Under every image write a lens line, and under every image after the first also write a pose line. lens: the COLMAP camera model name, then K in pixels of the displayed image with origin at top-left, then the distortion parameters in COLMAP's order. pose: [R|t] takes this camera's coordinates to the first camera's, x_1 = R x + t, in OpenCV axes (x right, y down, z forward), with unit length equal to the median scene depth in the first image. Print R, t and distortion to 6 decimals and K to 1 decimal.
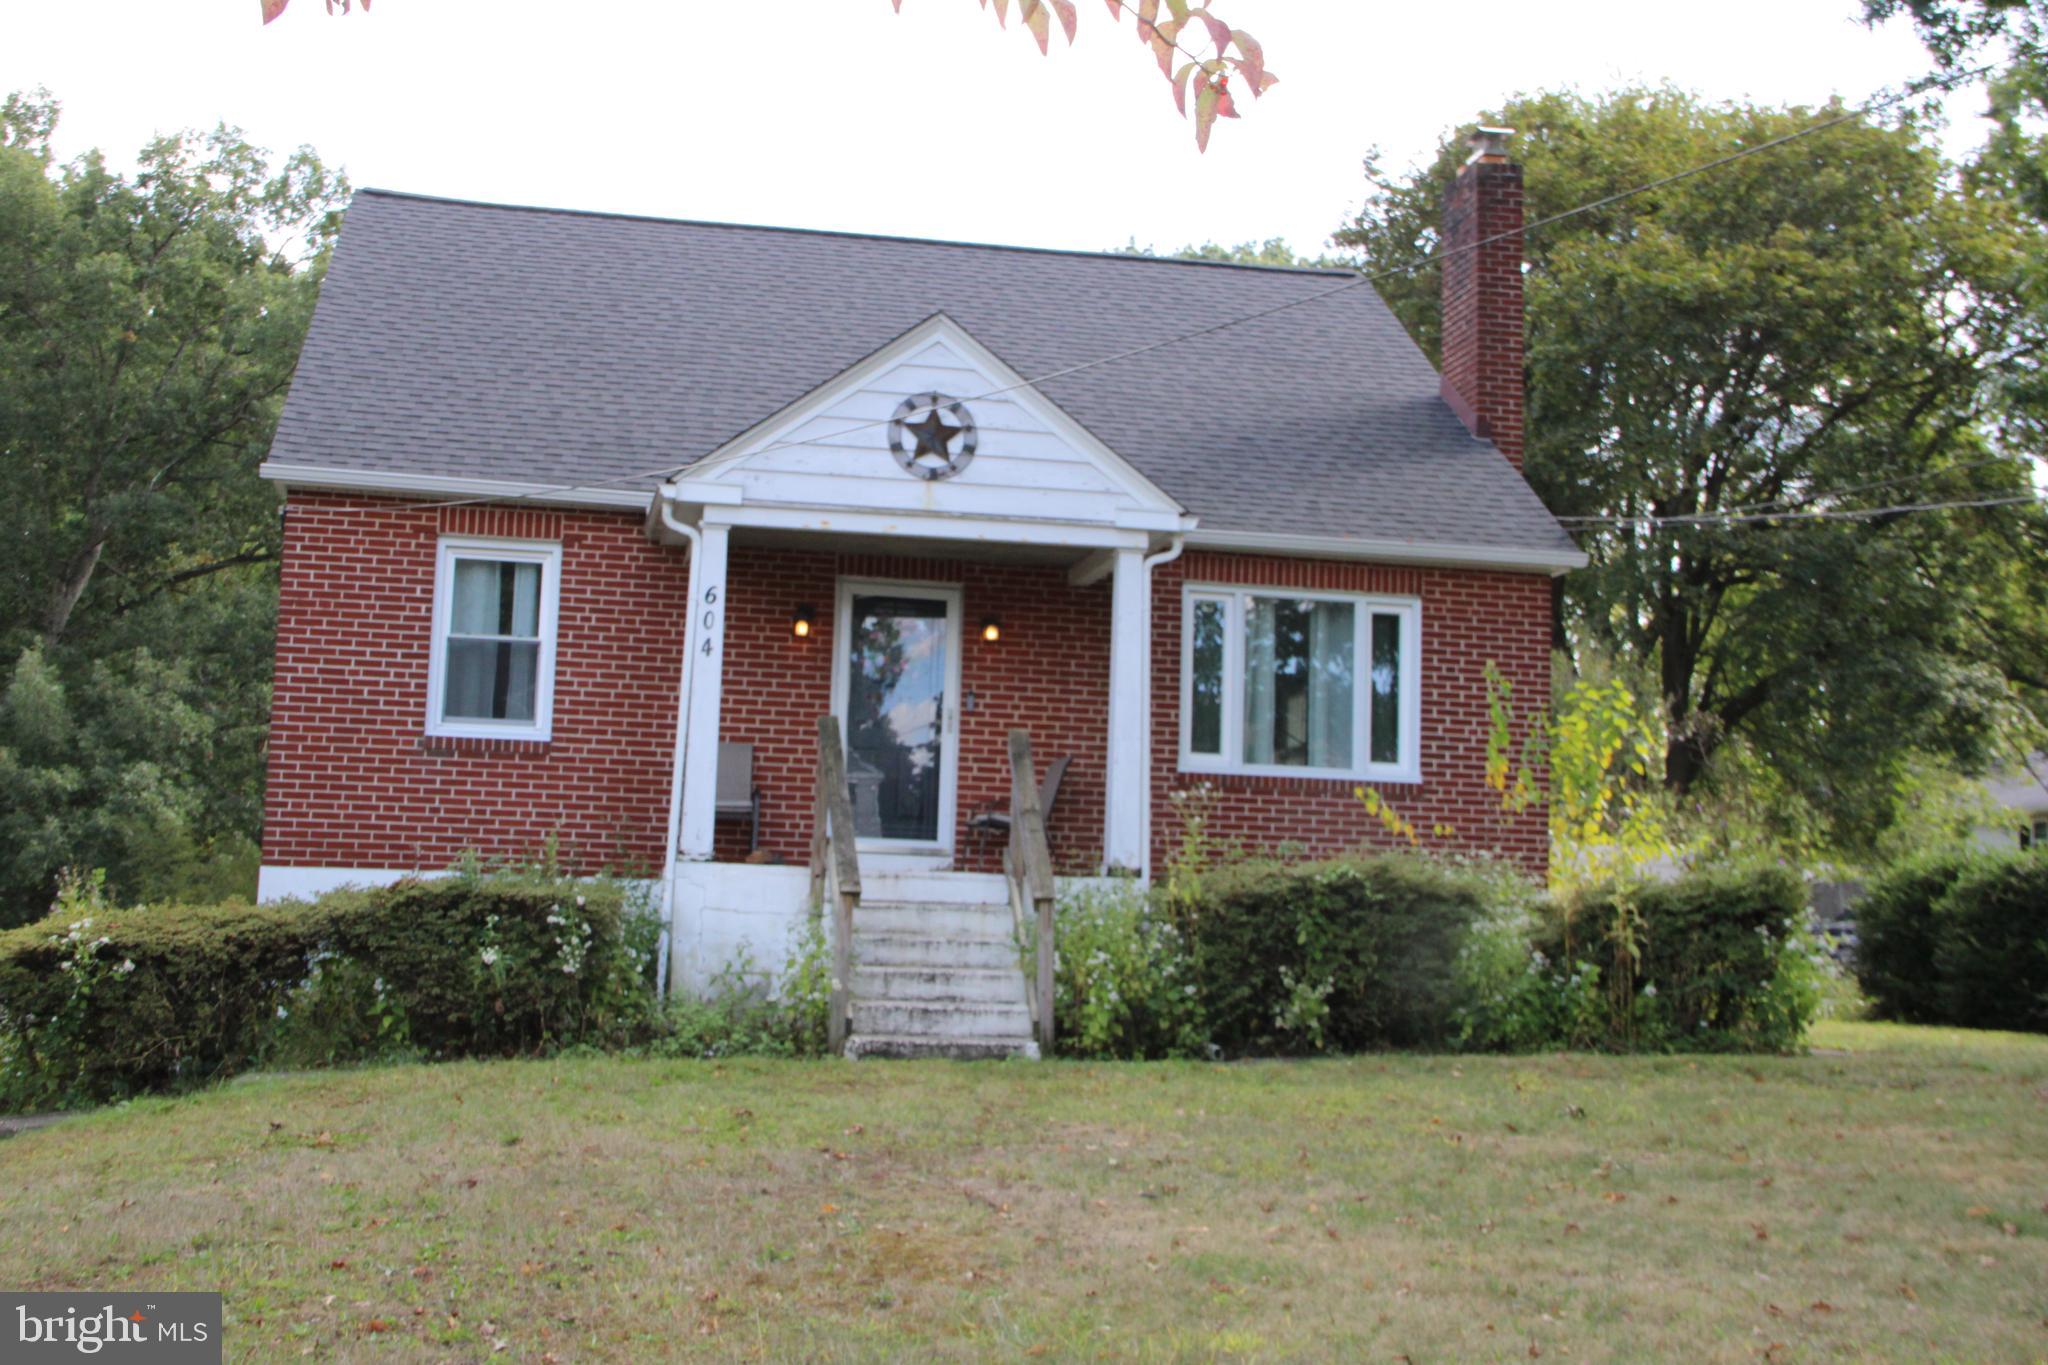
lens RADIAL K [[2429.7, 0, 1018.2], [0, 2429.7, 616.5], [0, 0, 1]] dist [-0.018330, 0.395741]
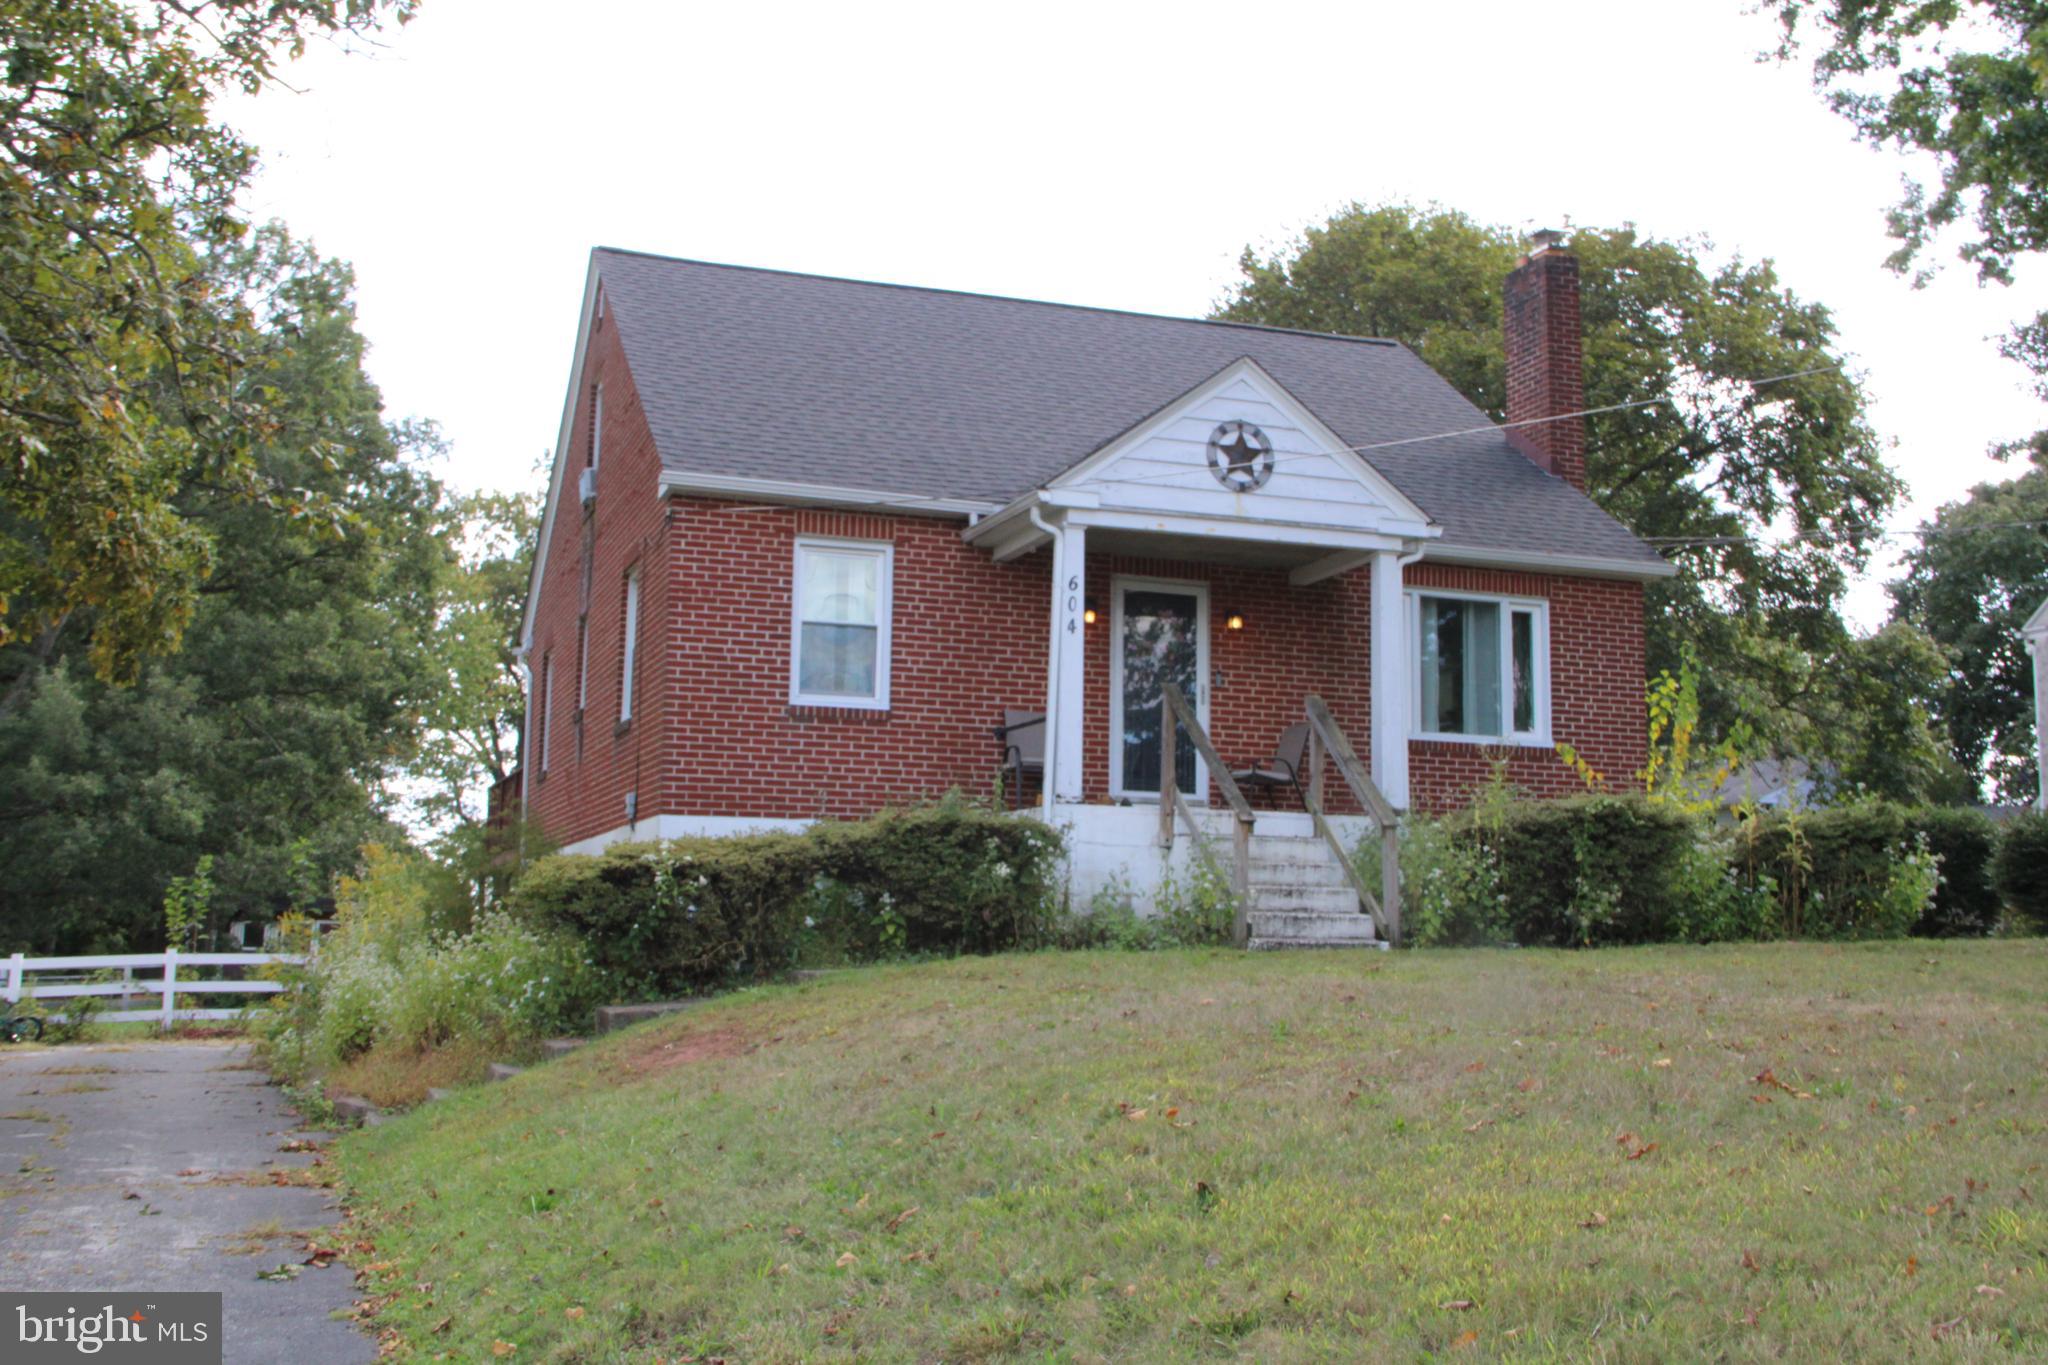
lens RADIAL K [[2132.0, 0, 1065.8], [0, 2132.0, 616.4], [0, 0, 1]] dist [-0.002920, 0.016078]
pose [[0.986953, 0.006855, 0.160864, -0.279483], [-0.003128, 0.999721, -0.023413, 0.030206], [-0.160979, 0.022604, 0.986699, -0.040675]]
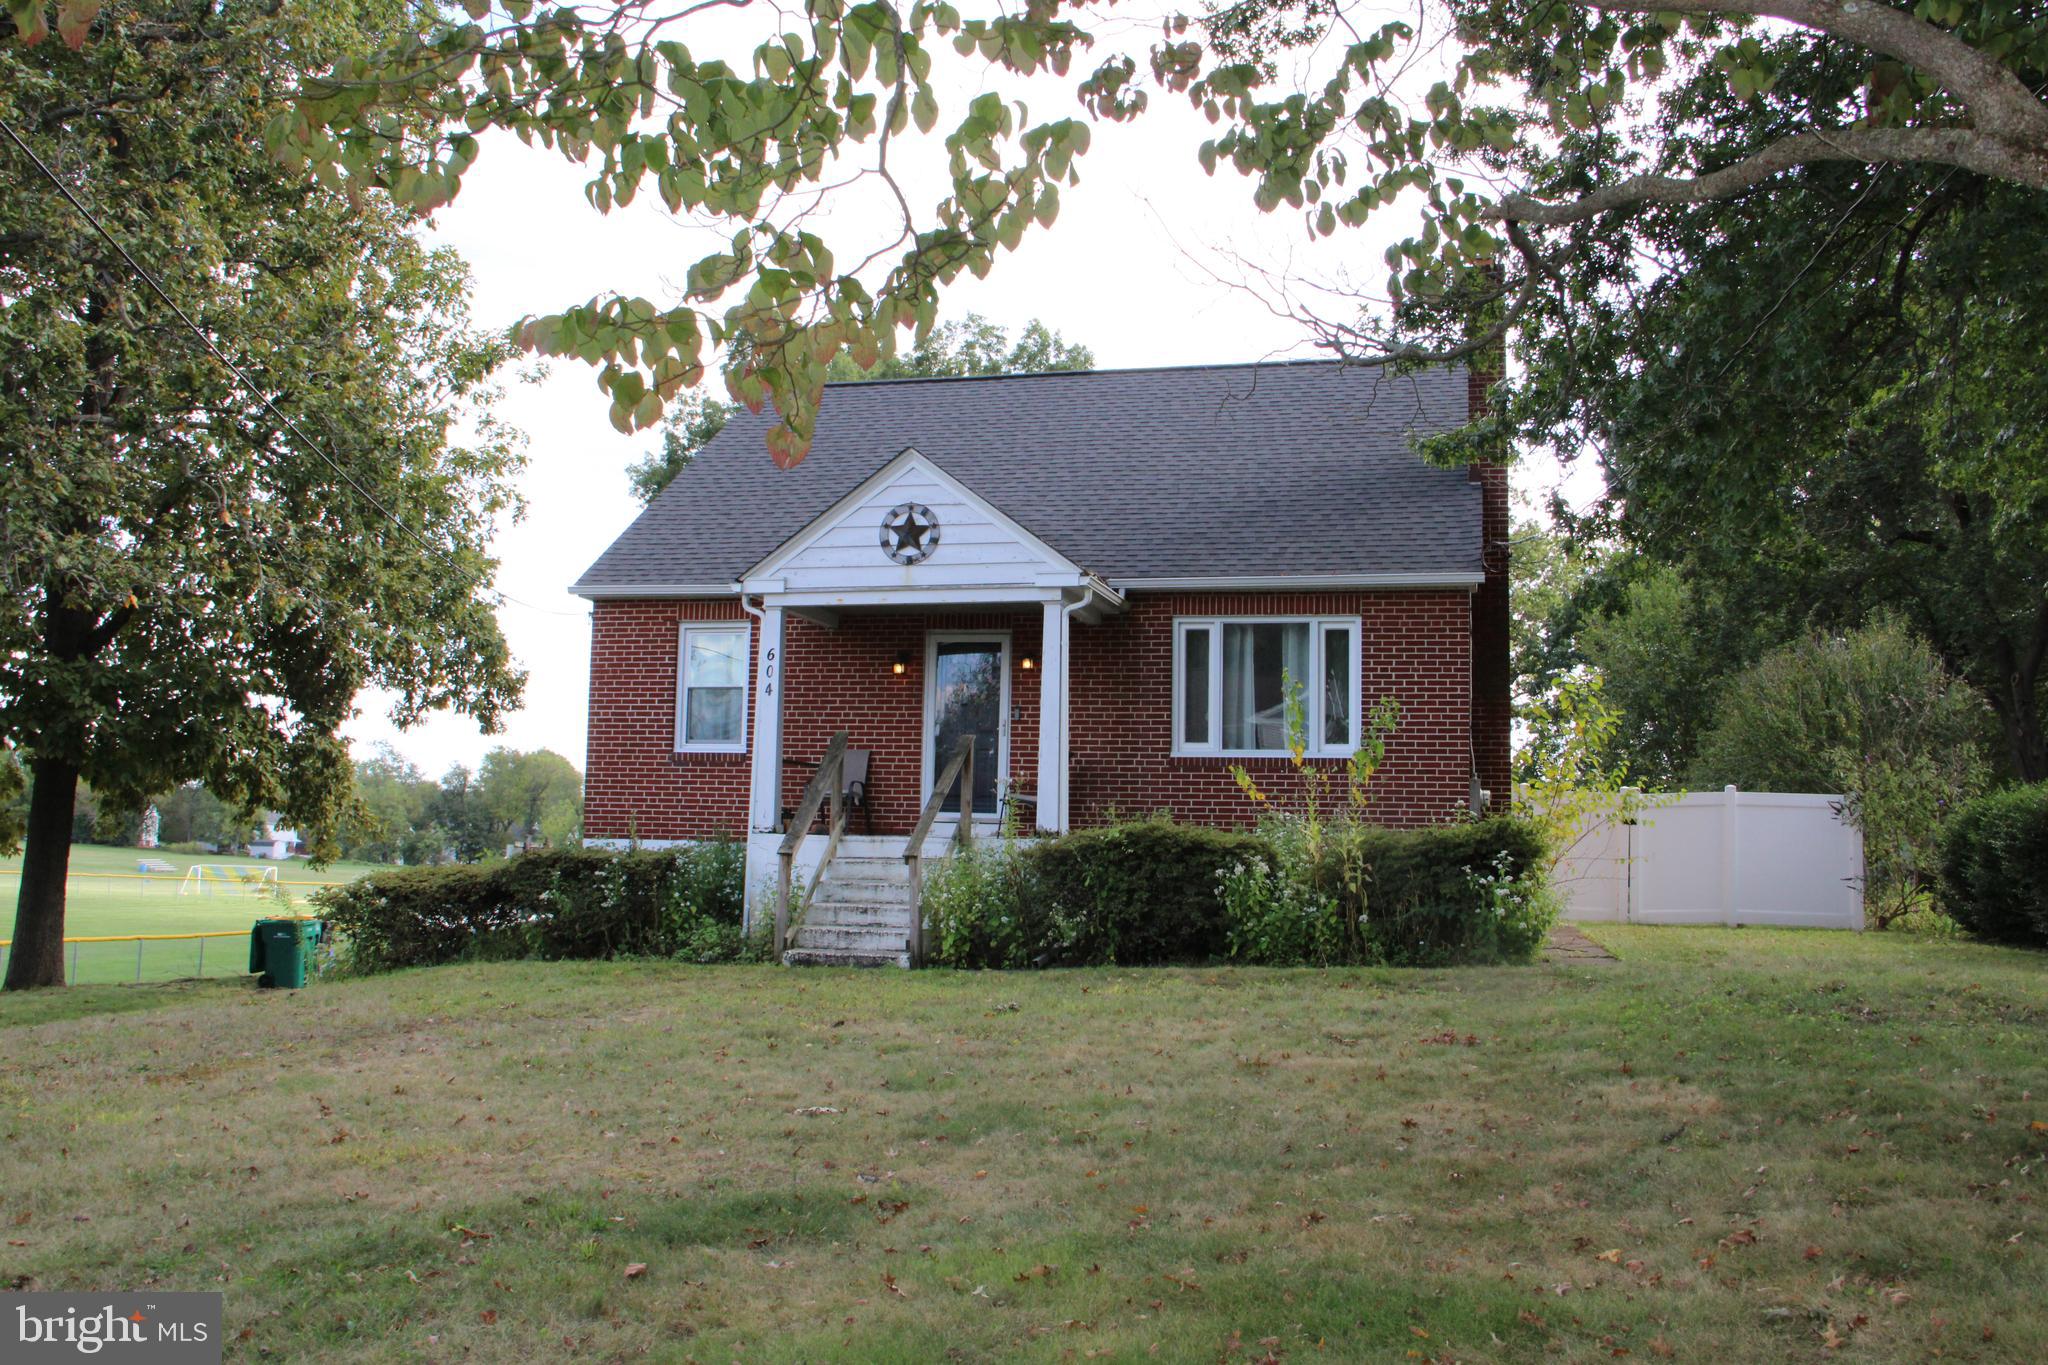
lens RADIAL K [[1823.1, 0, 1035.4], [0, 1823.1, 623.2], [0, 0, 1]] dist [-0.162524, 0.164007]
pose [[0.905854, -0.067044, -0.418251, 0.455541], [0.065634, 0.997685, -0.017775, 0.002426], [0.418474, -0.011350, 0.908158, 0.049884]]
